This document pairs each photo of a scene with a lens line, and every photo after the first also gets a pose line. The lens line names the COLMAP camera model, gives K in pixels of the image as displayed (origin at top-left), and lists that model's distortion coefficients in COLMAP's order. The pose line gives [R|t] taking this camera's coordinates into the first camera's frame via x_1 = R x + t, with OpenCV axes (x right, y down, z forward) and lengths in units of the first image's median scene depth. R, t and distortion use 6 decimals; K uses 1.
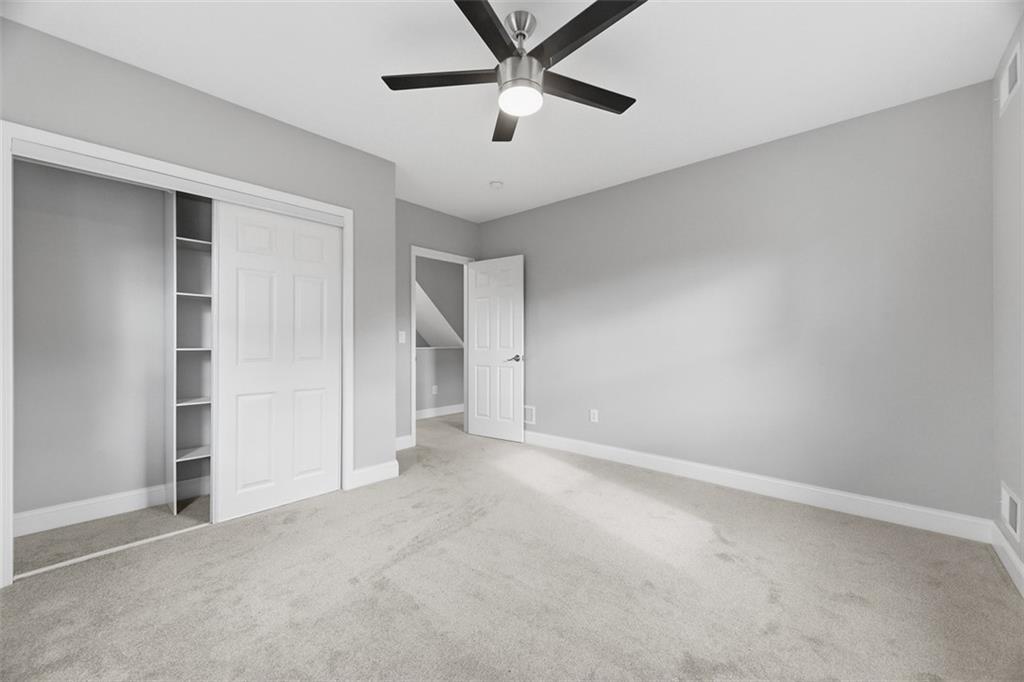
lens RADIAL K [[425.6, 0, 516.1], [0, 425.6, 343.4], [0, 0, 1]] dist [0.000352, 0.000235]
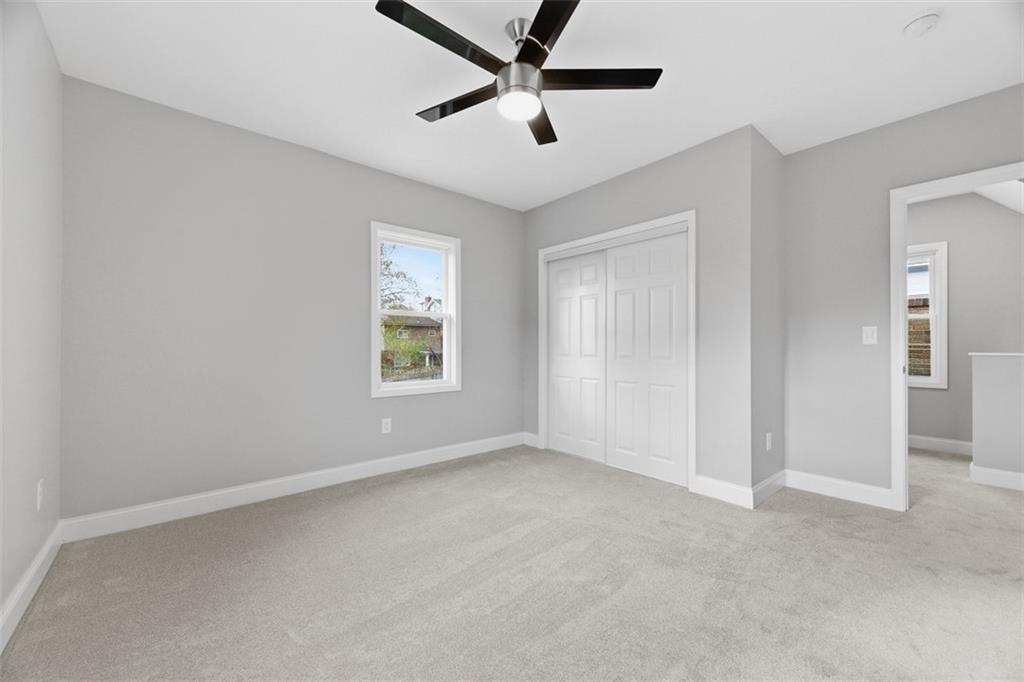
lens RADIAL K [[425.6, 0, 516.1], [0, 425.6, 343.4], [0, 0, 1]] dist [0.000352, 0.000235]
pose [[-0.199074, -0.000600, -0.979984, 0.721224], [-0.002964, 0.999996, -0.000011, -0.003475], [0.979980, 0.002903, -0.199075, 0.856454]]
